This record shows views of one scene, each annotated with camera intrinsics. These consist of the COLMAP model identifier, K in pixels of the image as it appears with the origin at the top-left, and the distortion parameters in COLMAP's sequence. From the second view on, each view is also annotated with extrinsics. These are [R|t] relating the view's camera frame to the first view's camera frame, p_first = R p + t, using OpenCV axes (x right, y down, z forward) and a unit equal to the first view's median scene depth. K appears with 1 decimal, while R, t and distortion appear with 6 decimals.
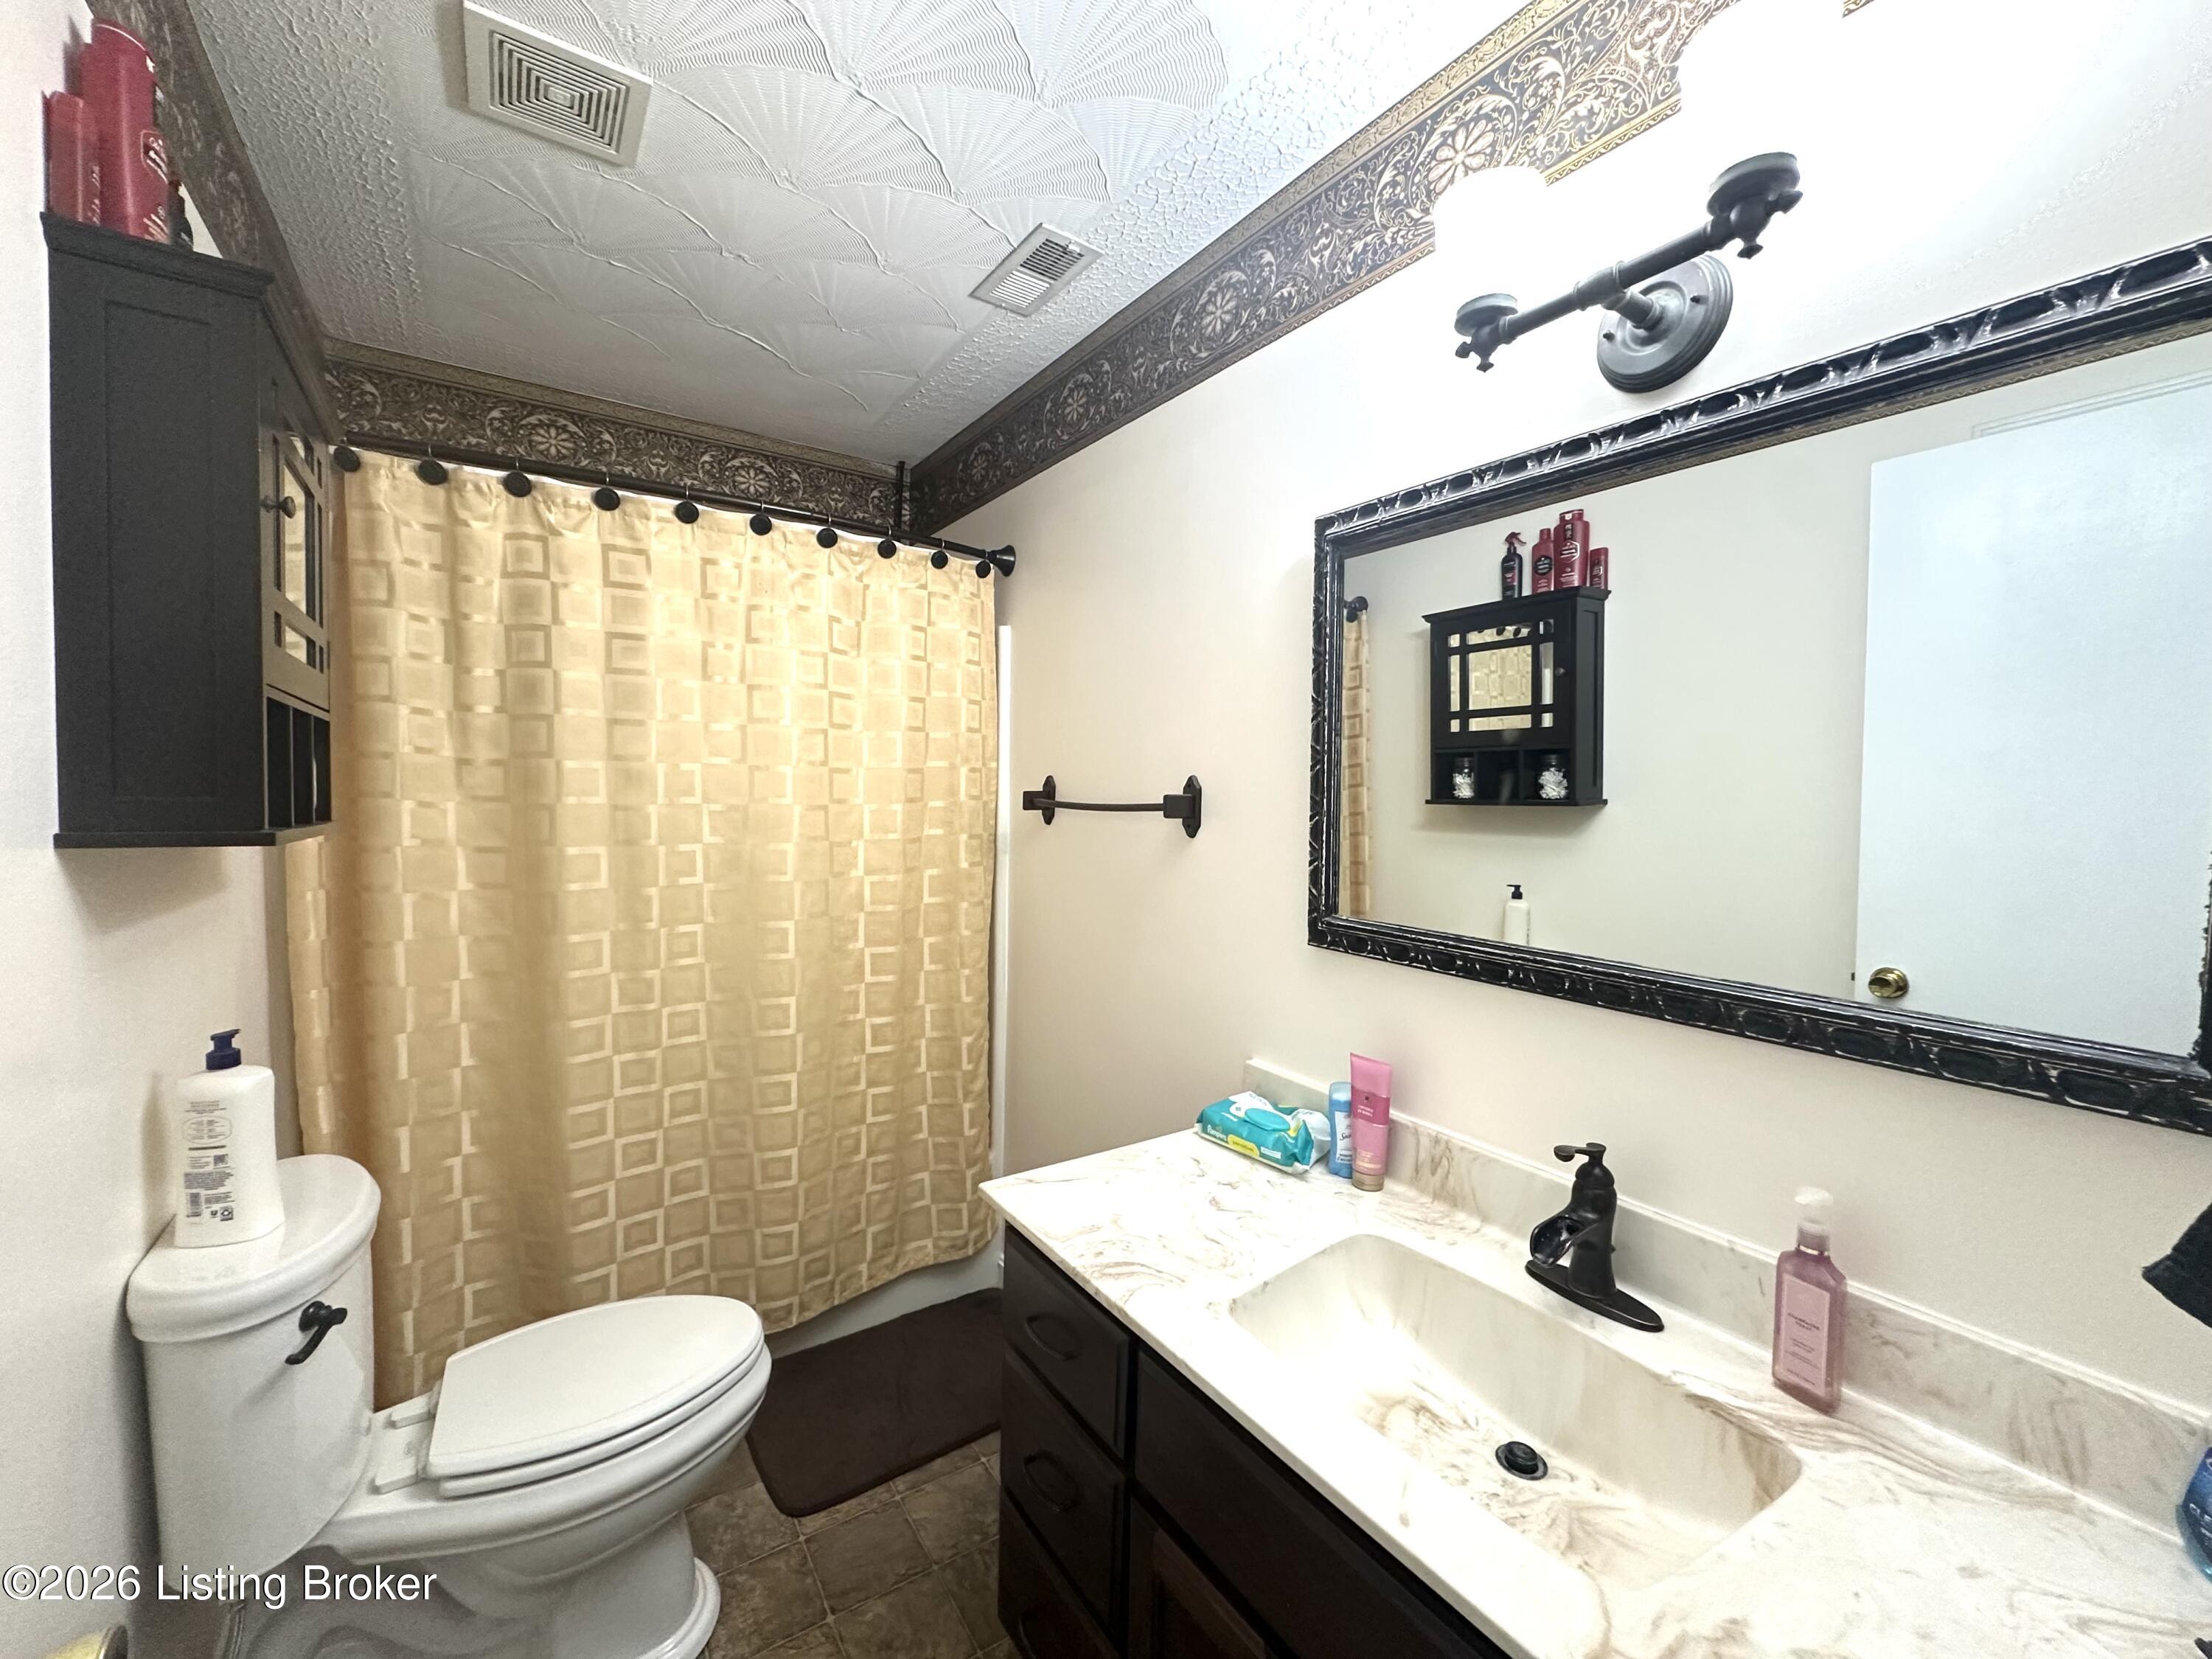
lens RADIAL K [[882.2, 0, 1108.1], [0, 882.2, 825.3], [0, 0, 1]] dist [-0.002010, 0.000944]
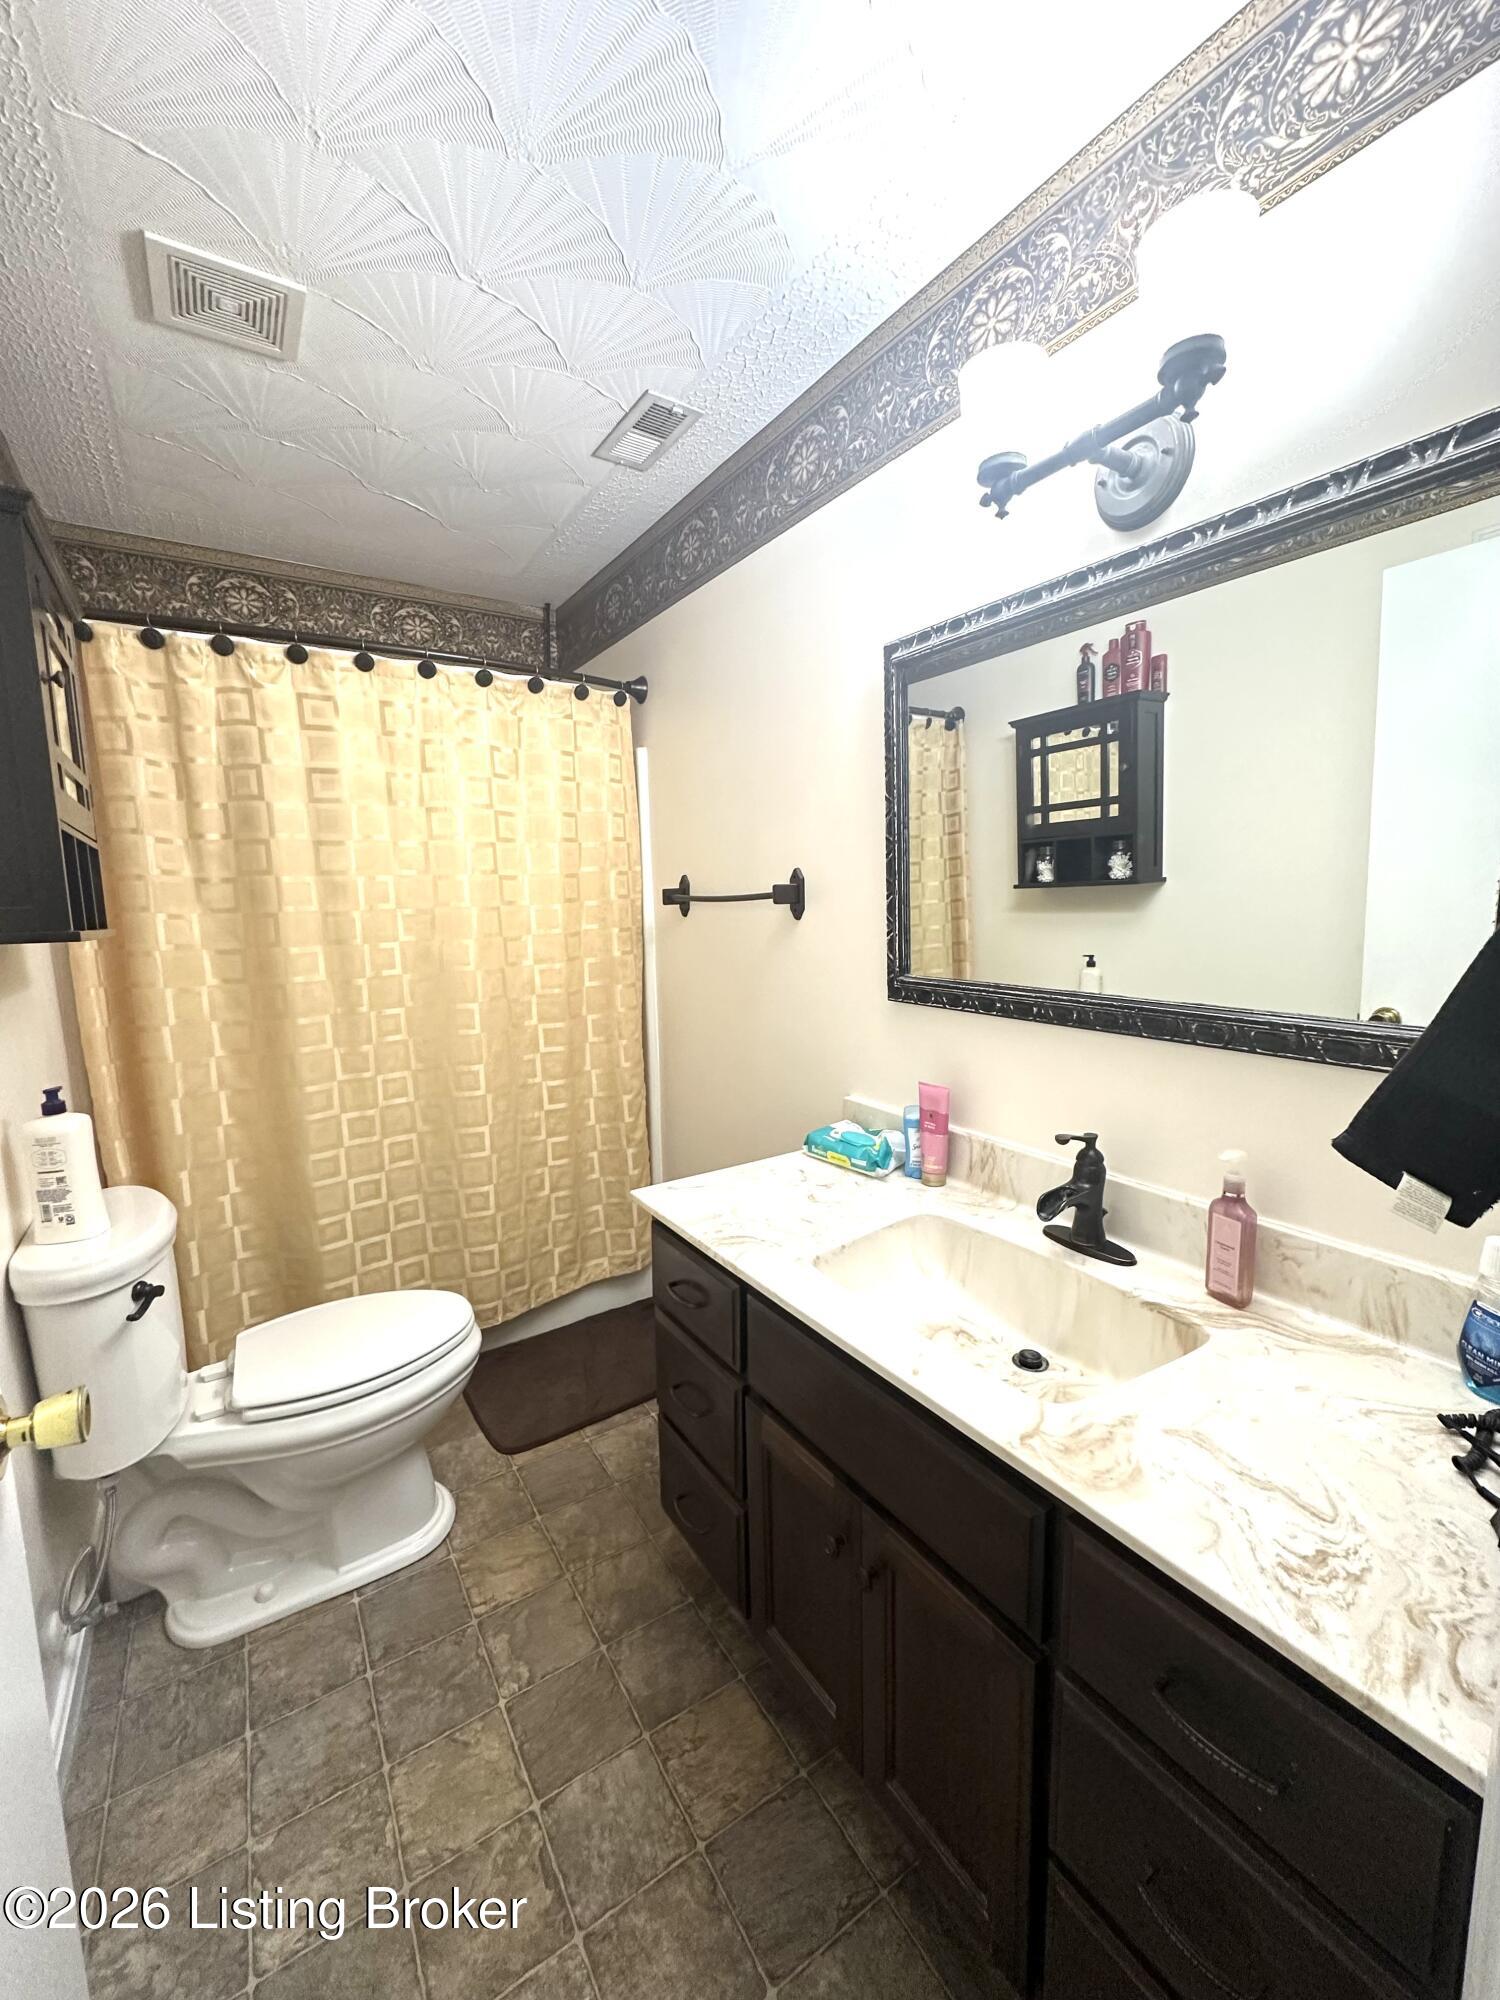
lens RADIAL K [[797.7, 0, 749.9], [0, 797.7, 997.4], [0, 0, 1]] dist [-0.002010, 0.000944]
pose [[0.999075, -0.037690, -0.020700, 0.055383], [0.039343, 0.995495, 0.086270, 0.026808], [0.017355, -0.087005, 0.996057, -0.118585]]
